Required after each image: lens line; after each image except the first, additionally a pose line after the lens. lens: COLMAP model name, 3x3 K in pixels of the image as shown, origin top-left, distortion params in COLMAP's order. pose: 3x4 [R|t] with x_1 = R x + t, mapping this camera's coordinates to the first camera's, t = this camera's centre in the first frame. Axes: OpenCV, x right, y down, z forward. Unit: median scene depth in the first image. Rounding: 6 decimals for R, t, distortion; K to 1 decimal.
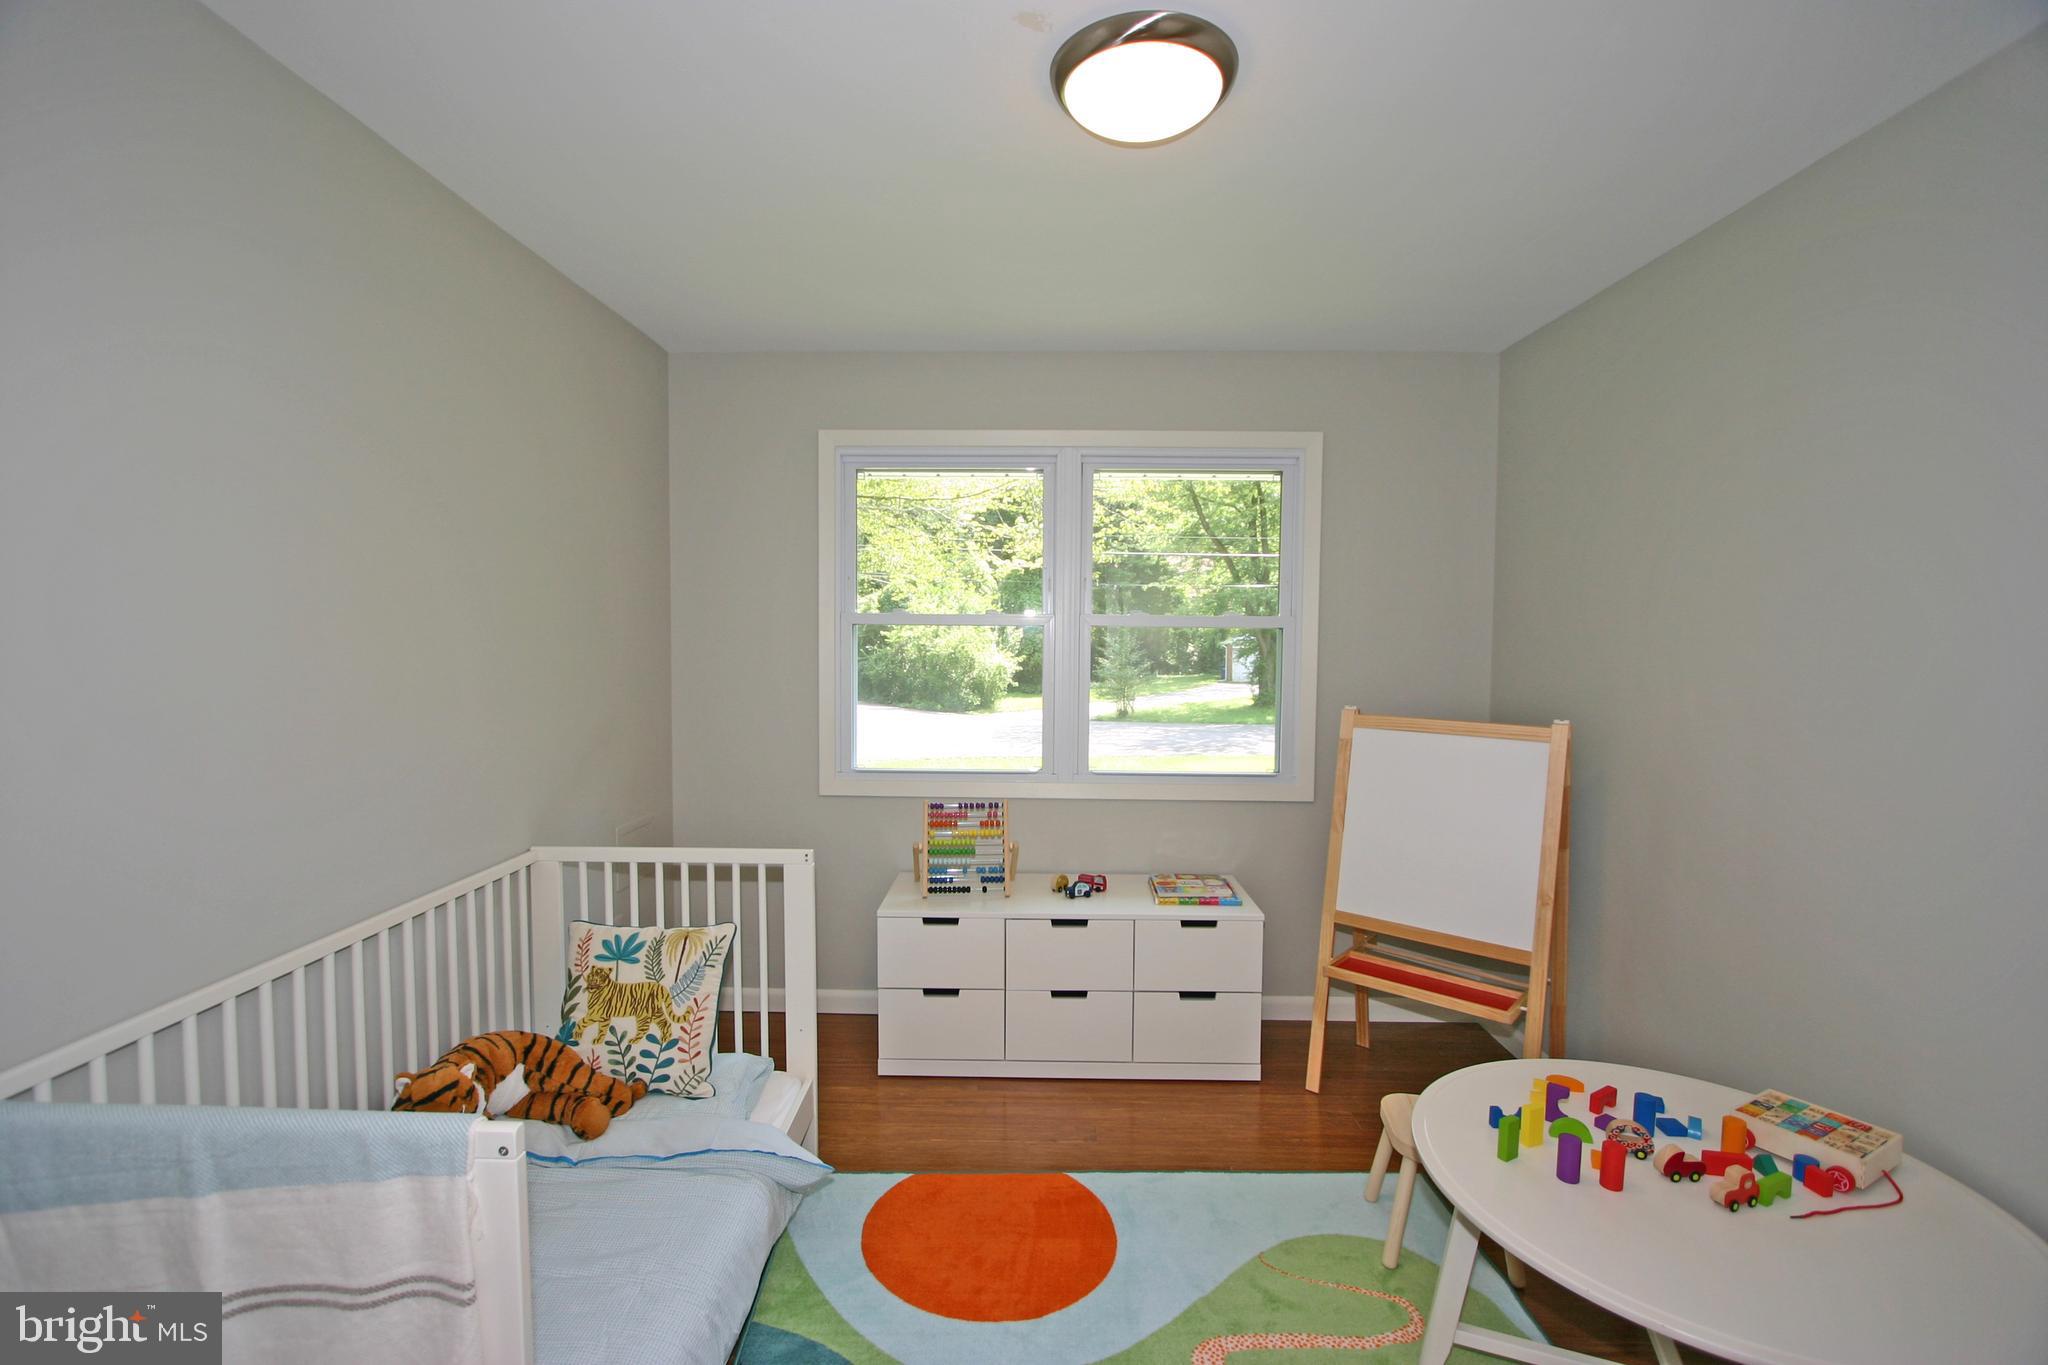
lens RADIAL K [[921.3, 0, 1018.4], [0, 921.3, 686.7], [0, 0, 1]] dist [-0.010894, 0.000409]
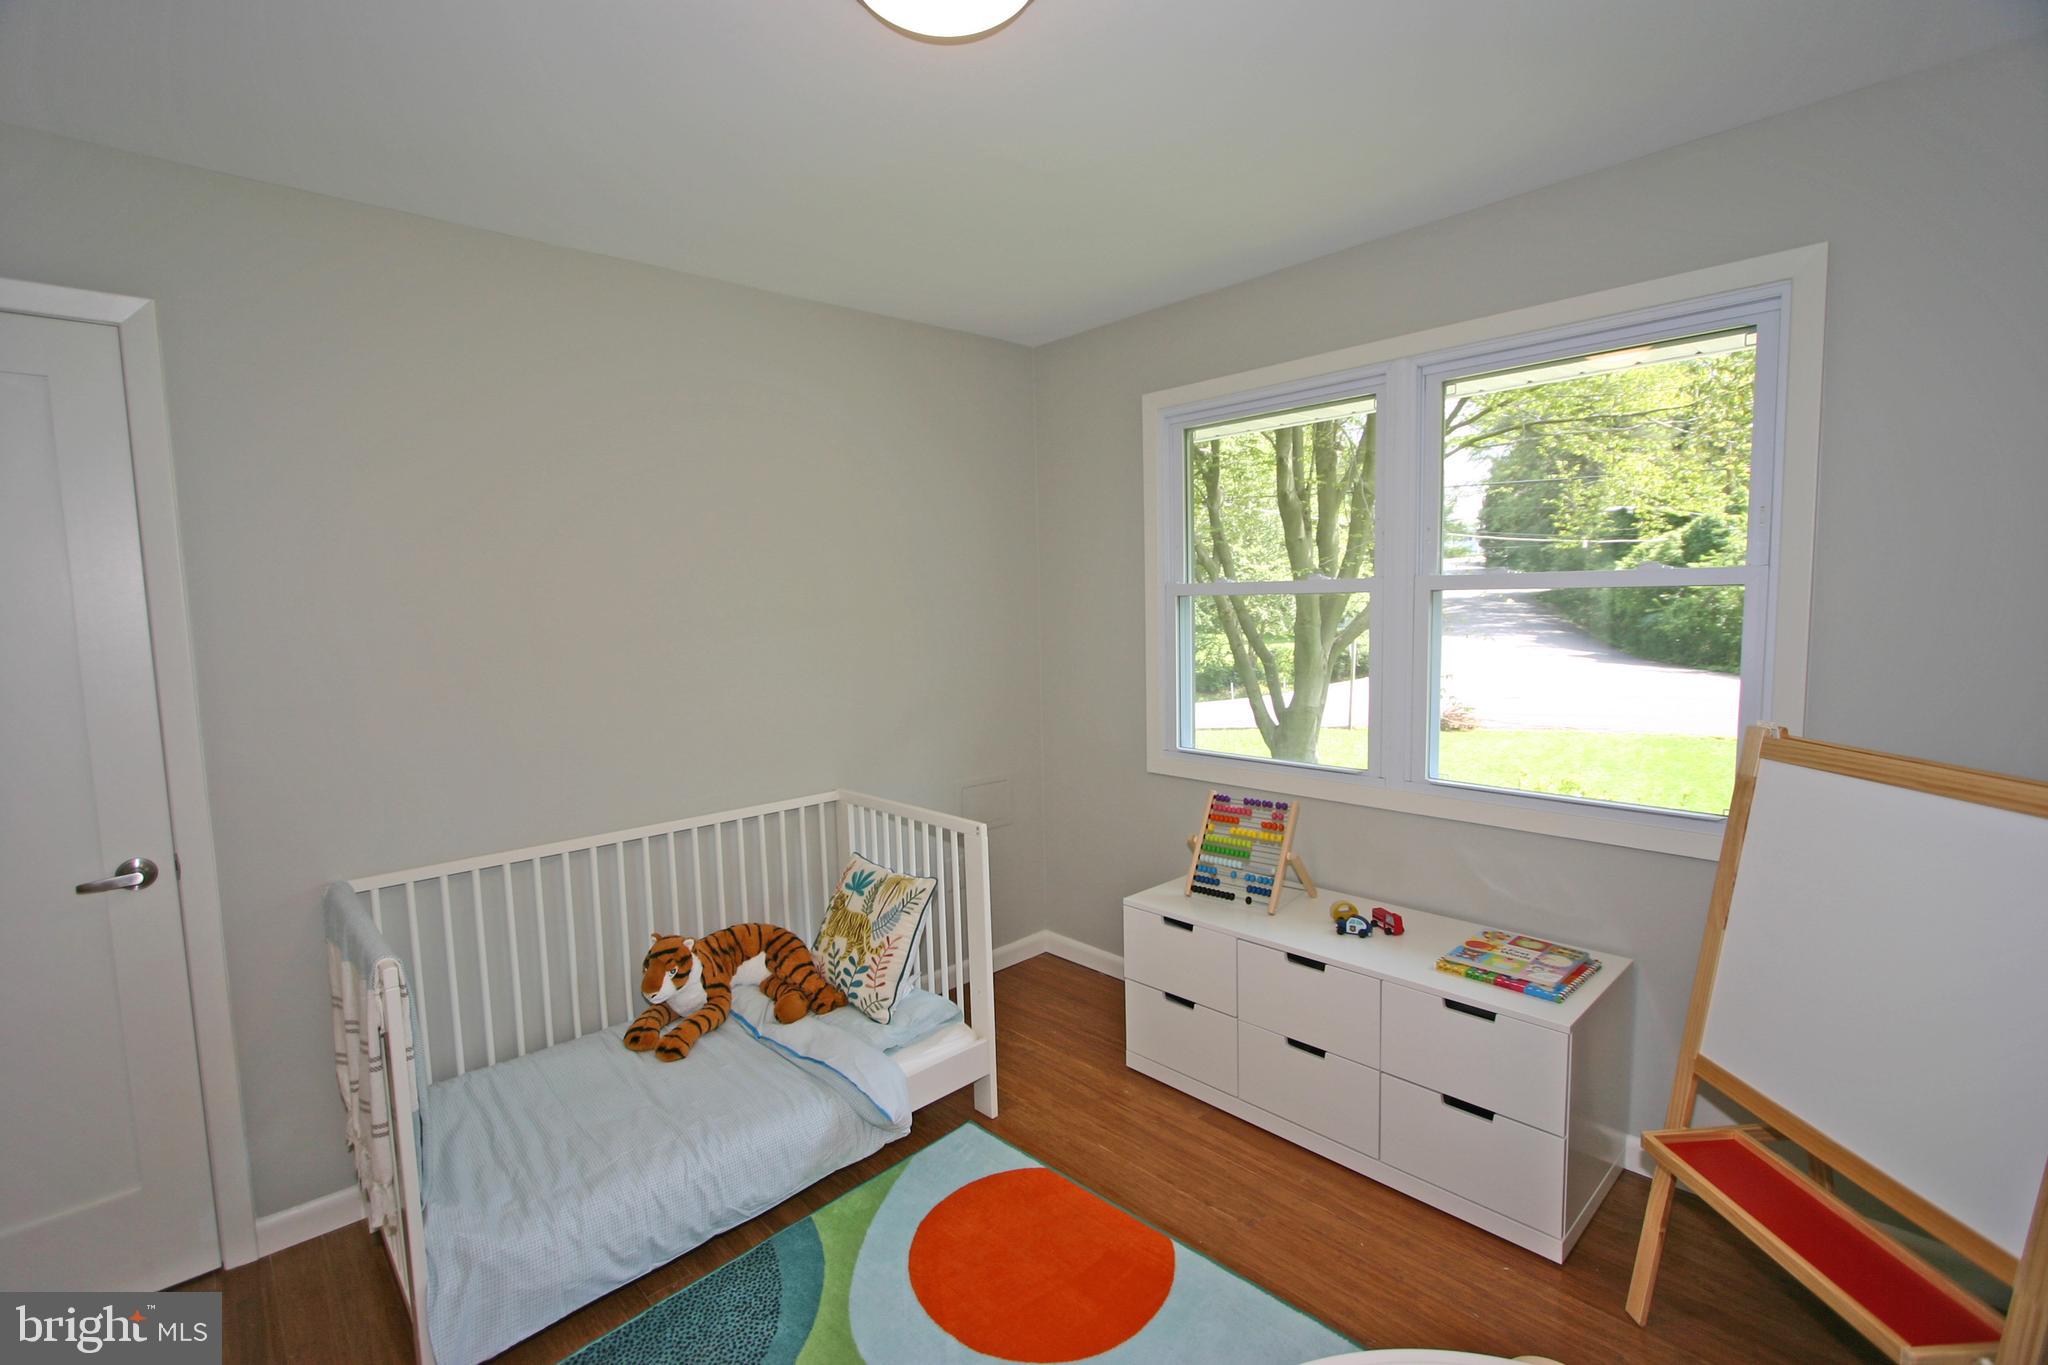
lens RADIAL K [[921.3, 0, 1020.2], [0, 921.3, 683.6], [0, 0, 1]] dist [-0.010894, 0.000409]
pose [[0.691001, 0.041306, -0.721673, 0.464505], [-0.007255, 0.998712, 0.050216, -0.028622], [0.722818, -0.029464, 0.690410, 0.267621]]
